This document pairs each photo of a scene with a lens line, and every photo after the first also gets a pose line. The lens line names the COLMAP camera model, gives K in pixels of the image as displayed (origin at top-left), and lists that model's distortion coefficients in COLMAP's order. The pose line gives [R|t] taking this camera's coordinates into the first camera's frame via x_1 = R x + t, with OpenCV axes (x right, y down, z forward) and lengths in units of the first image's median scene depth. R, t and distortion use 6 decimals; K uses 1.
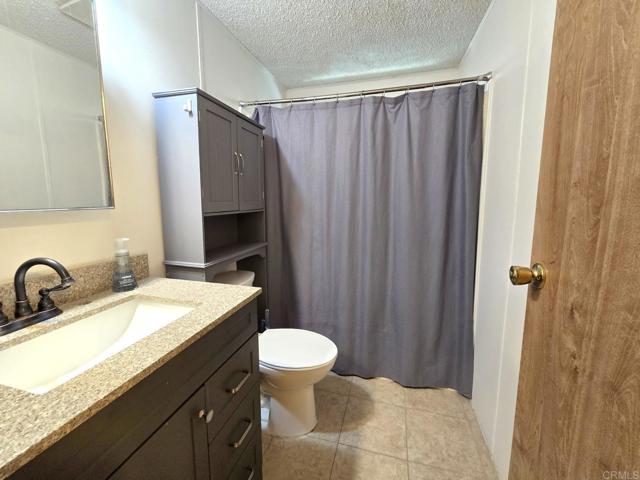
lens RADIAL K [[262.0, 0, 321.2], [0, 262.0, 236.4], [0, 0, 1]] dist [-0.007411, 0.001671]
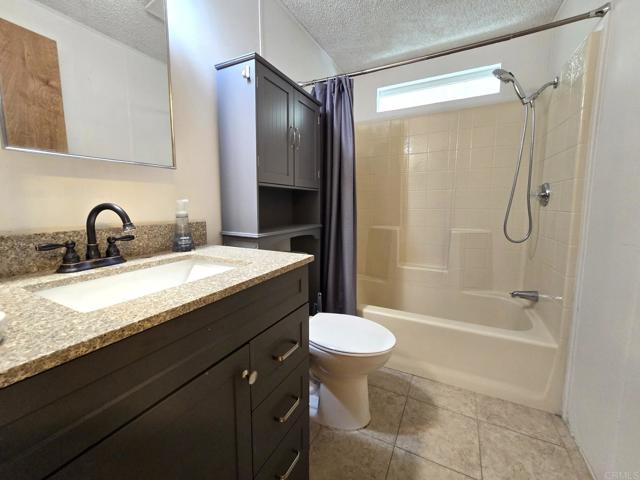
lens RADIAL K [[262.0, 0, 320.9], [0, 262.0, 237.7], [0, 0, 1]] dist [-0.007411, 0.001671]
pose [[0.978128, 0.023456, -0.206679, -0.013265], [-0.026170, 0.999603, -0.010408, 0.124009], [0.206353, 0.015589, 0.978353, 0.092633]]
